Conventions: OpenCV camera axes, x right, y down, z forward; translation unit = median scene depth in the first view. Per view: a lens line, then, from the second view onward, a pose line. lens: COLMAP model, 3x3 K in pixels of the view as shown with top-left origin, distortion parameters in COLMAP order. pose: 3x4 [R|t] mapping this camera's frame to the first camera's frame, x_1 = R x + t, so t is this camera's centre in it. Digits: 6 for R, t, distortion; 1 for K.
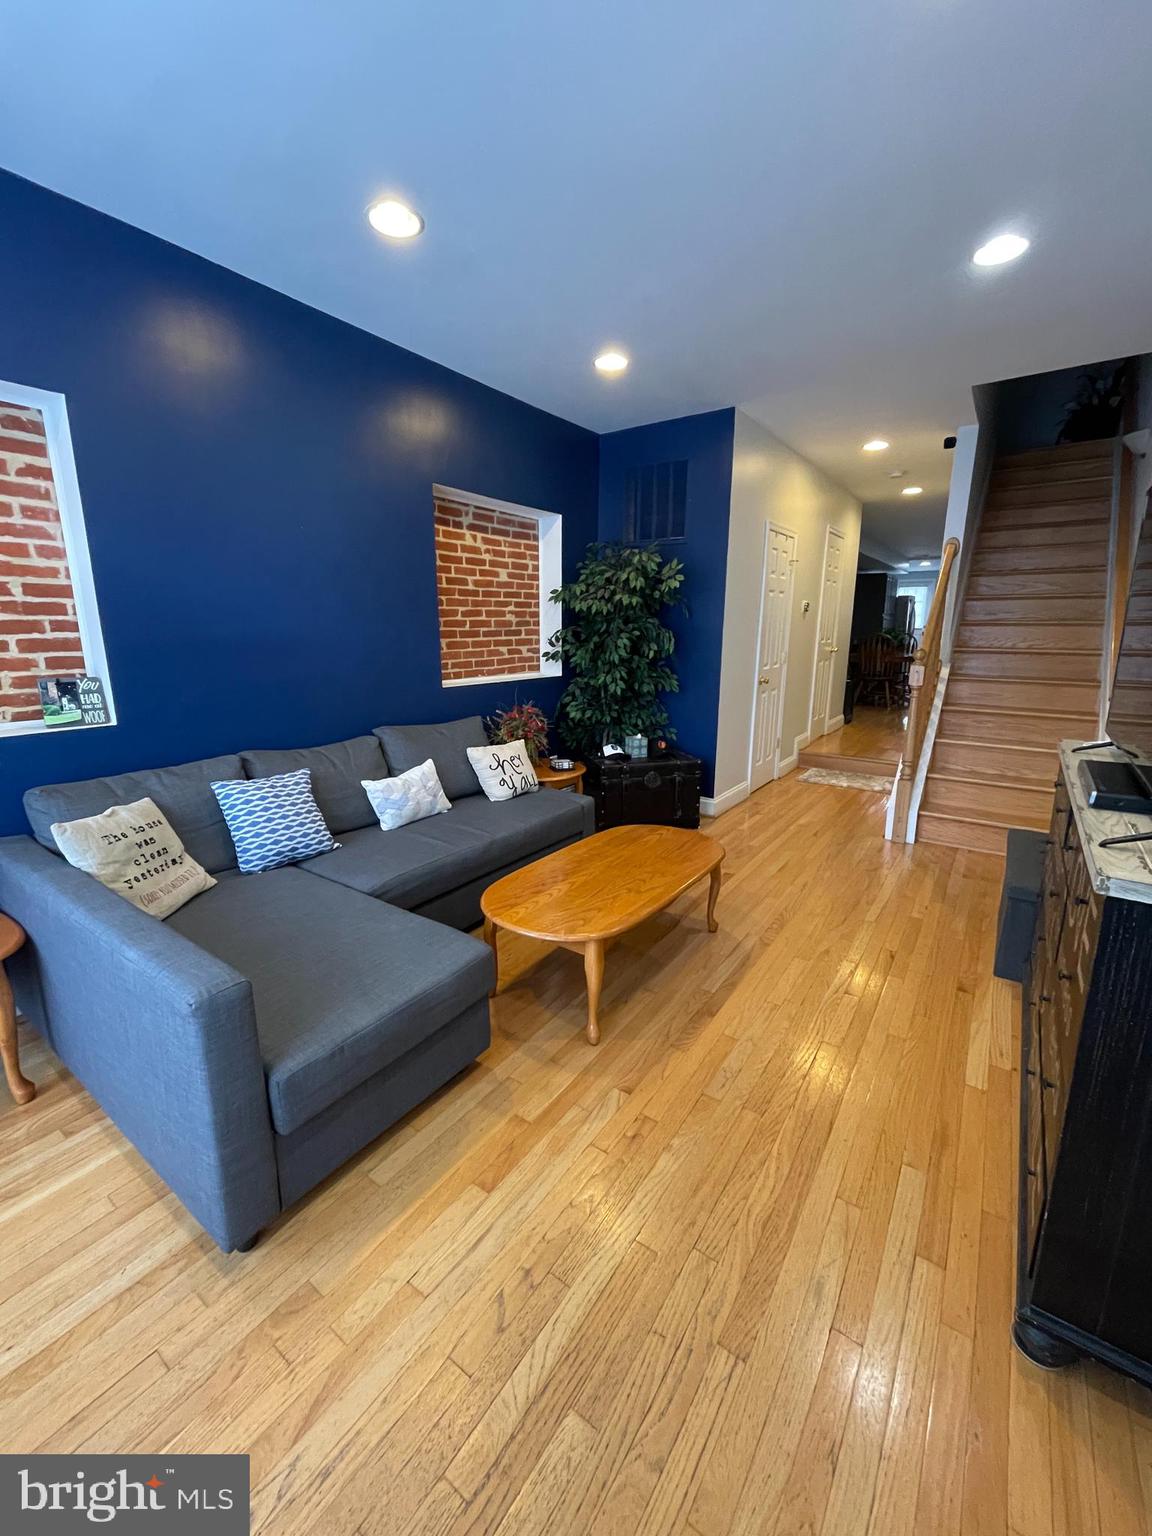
lens RADIAL K [[620.8, 0, 575.4], [0, 620.8, 771.7], [0, 0, 1]] dist [-0.003298, 0.000806]
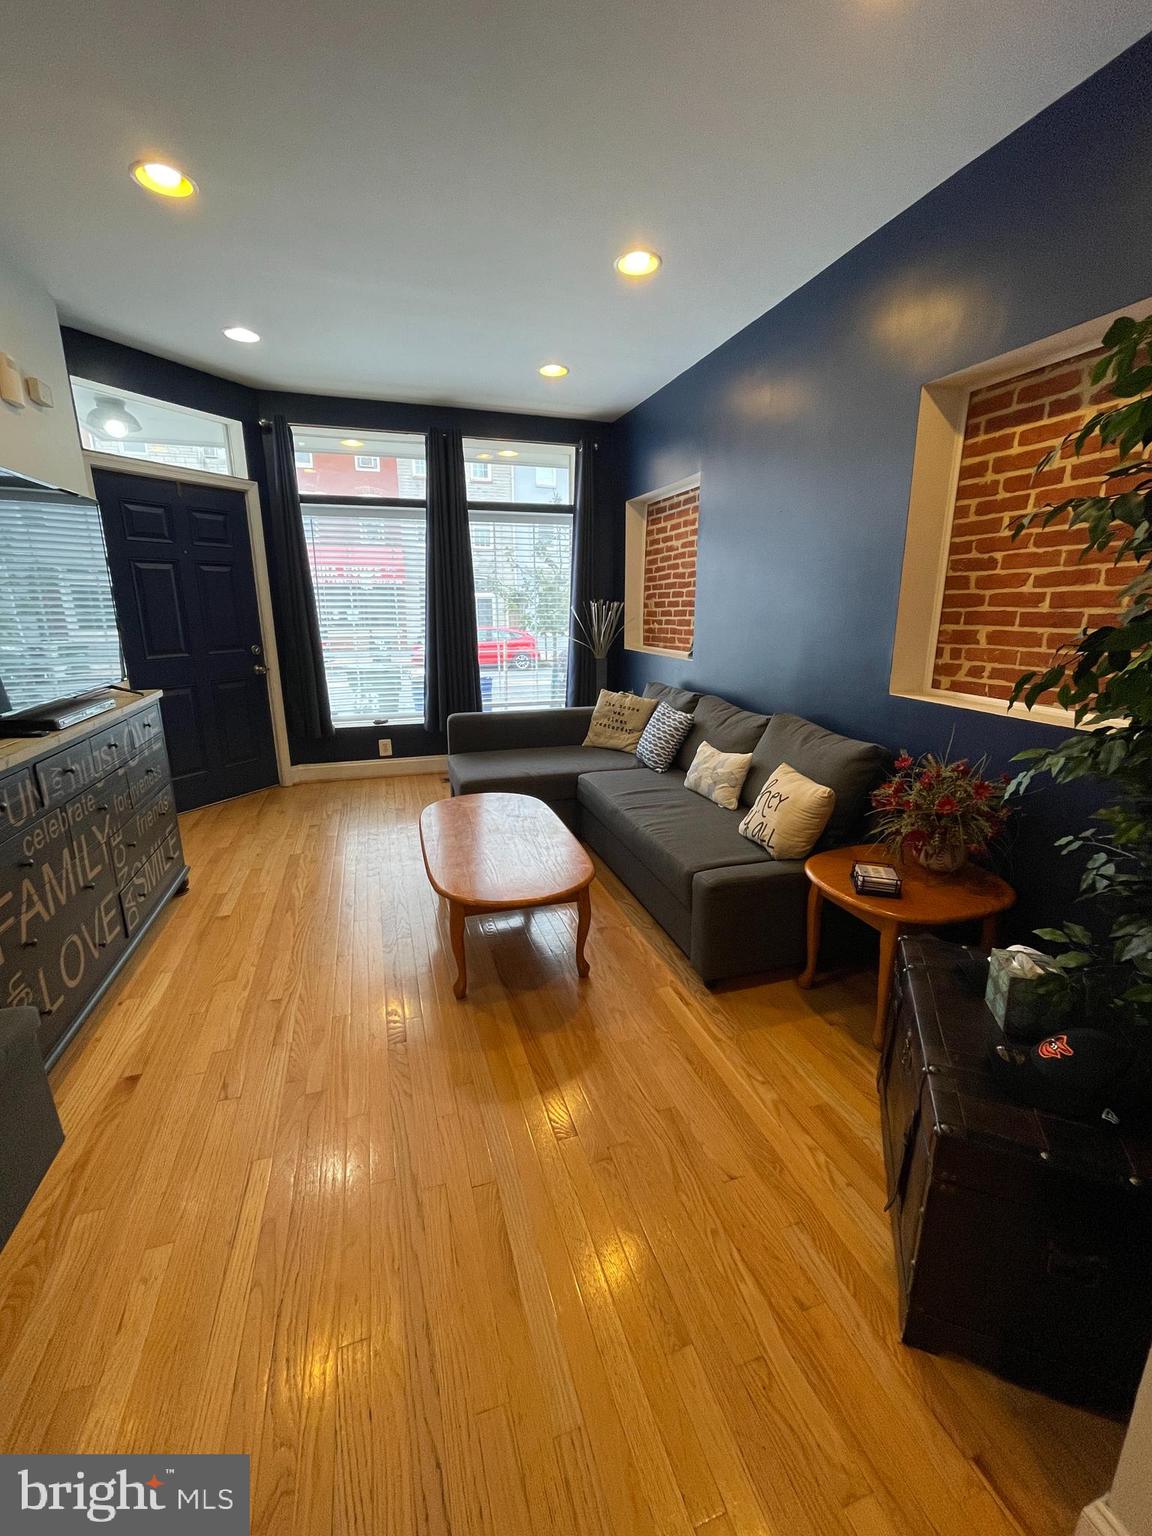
lens RADIAL K [[620.8, 0, 577.2], [0, 620.8, 753.8], [0, 0, 1]] dist [-0.003298, 0.000806]
pose [[-0.603849, 0.190181, -0.774079, 0.514412], [-0.179090, 0.913922, 0.364244, -0.253313], [0.776720, 0.358578, -0.517811, 1.068943]]
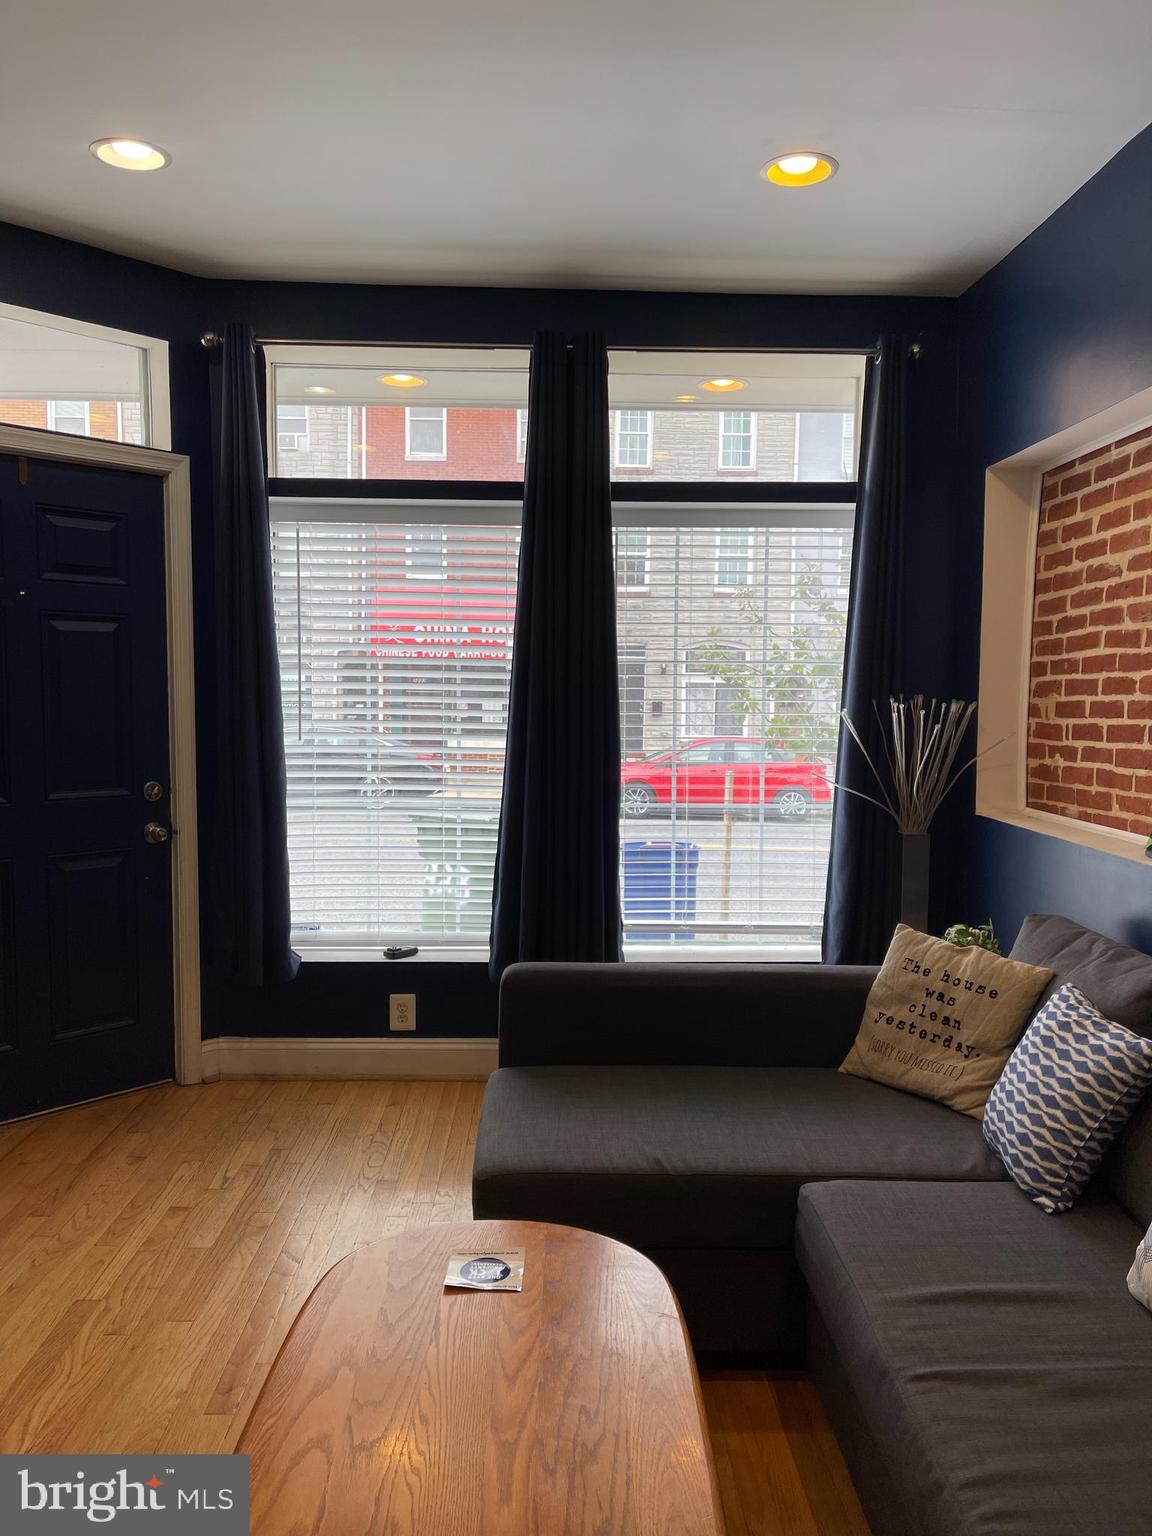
lens RADIAL K [[1168.8, 0, 577.5], [0, 1168.8, 768.9], [0, 0, 1]] dist [0.042351, -0.018174]
pose [[-0.804955, 0.034024, -0.592359, 0.257711], [-0.143642, 0.957482, 0.250191, -0.235460], [0.575686, 0.286480, -0.765843, 0.947225]]
